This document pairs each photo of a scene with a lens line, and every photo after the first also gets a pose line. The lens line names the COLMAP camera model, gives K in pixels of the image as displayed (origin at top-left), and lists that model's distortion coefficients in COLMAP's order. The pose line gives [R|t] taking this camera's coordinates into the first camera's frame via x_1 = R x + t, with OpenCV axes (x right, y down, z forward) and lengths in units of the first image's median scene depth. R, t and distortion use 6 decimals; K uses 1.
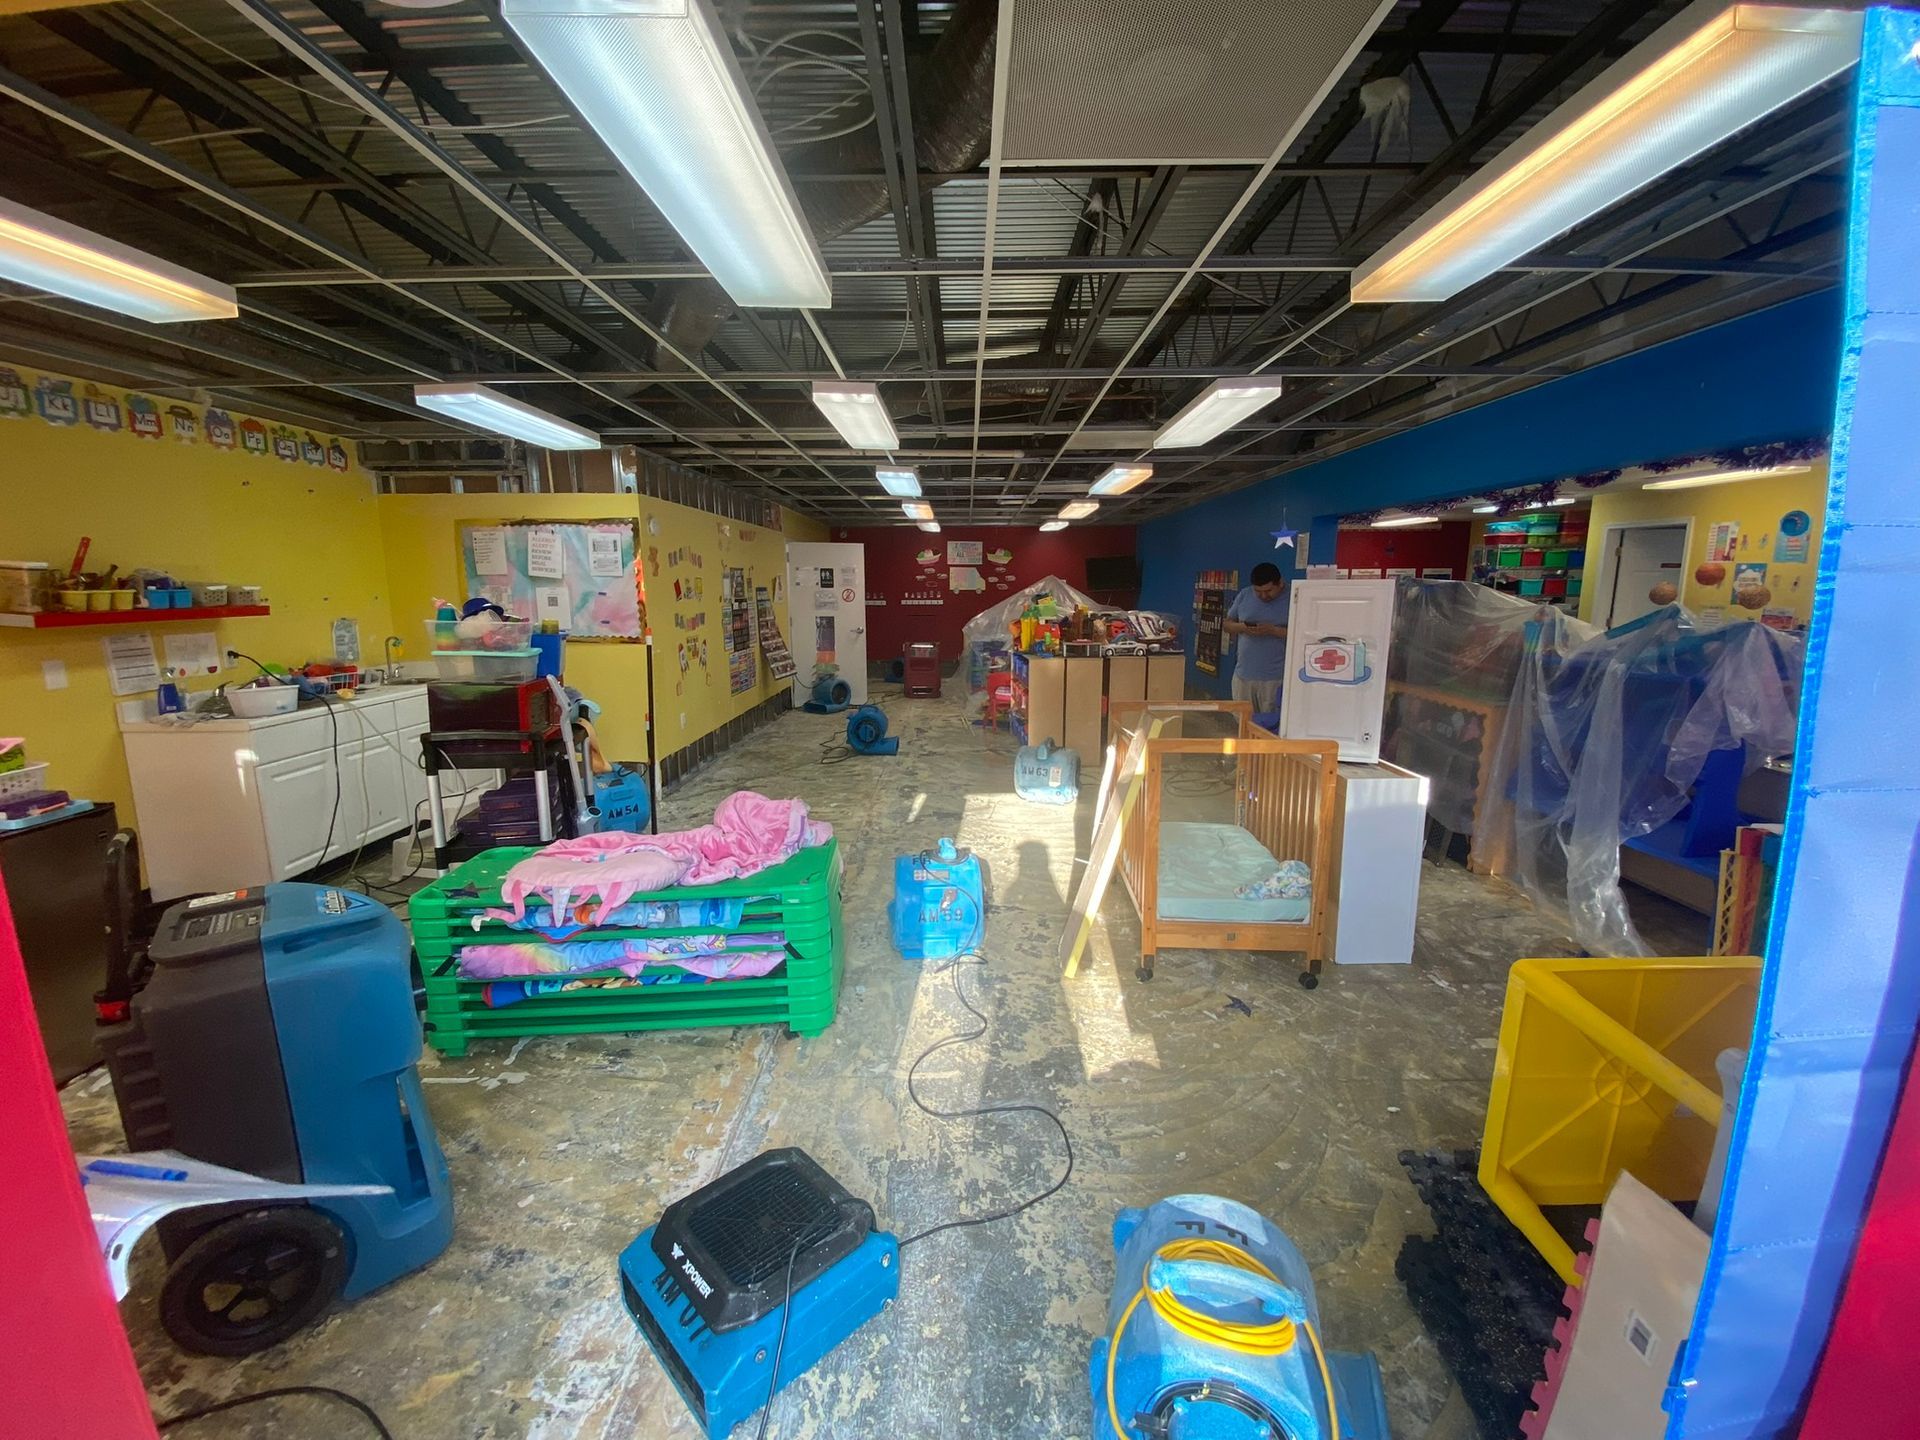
lens RADIAL K [[764.0, 0, 960.0], [0, 764.0, 720.0], [0, 0, 1]] dist [-0.003575, 0.000487]
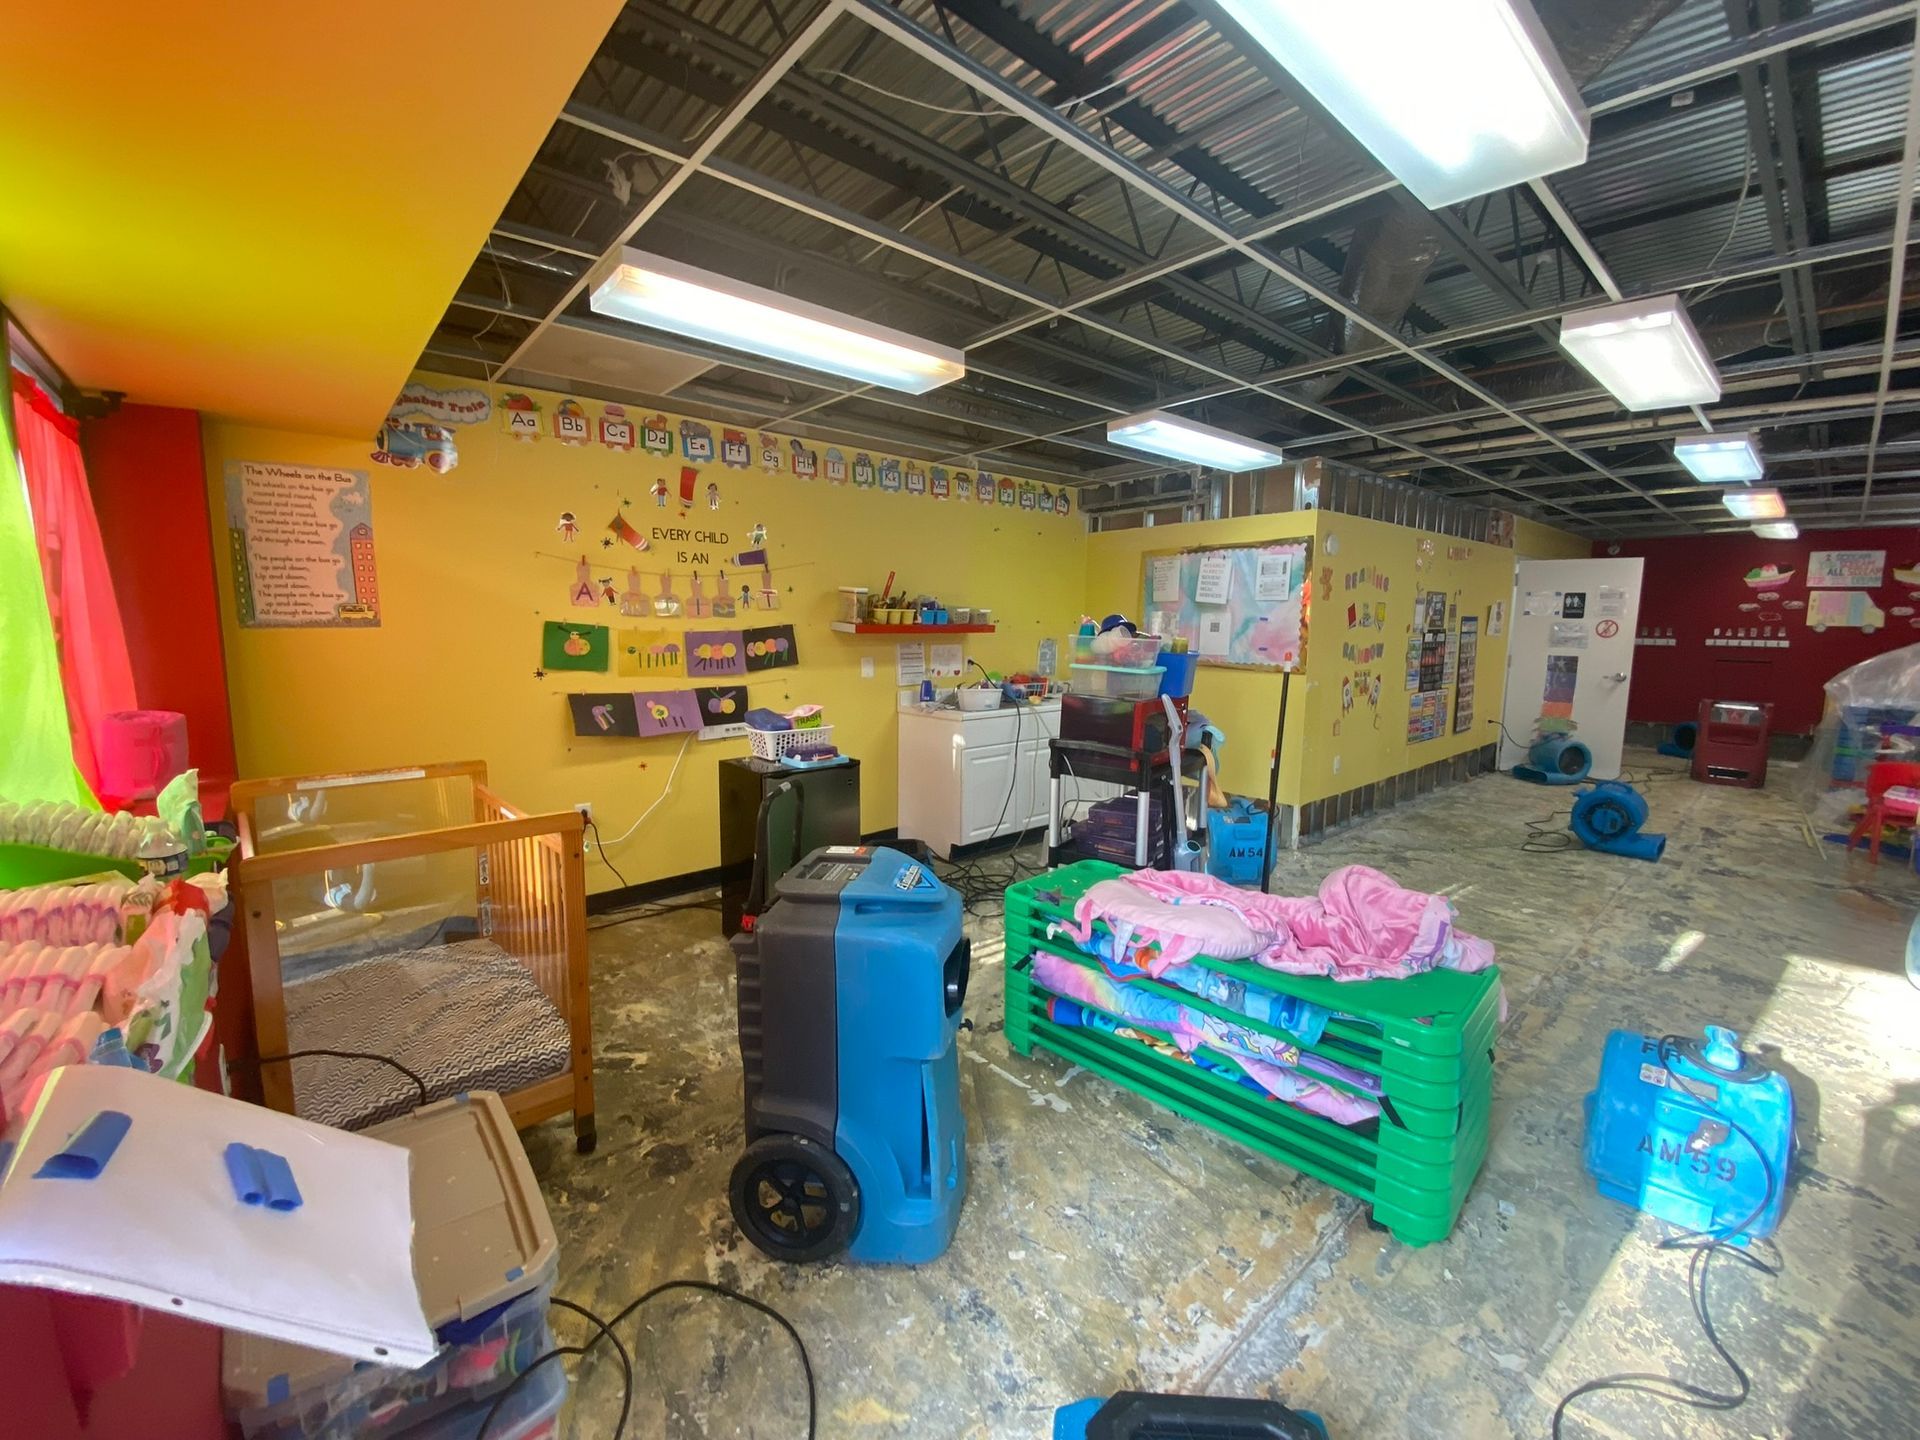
lens RADIAL K [[764.7, 0, 960.0], [0, 764.7, 720.0], [0, 0, 1]] dist [0.029671, -0.028394]
pose [[0.659140, 0.100676, -0.745251, 0.005910], [-0.137297, 0.990453, 0.012368, -0.003419], [0.739381, 0.094168, 0.666670, 0.153584]]
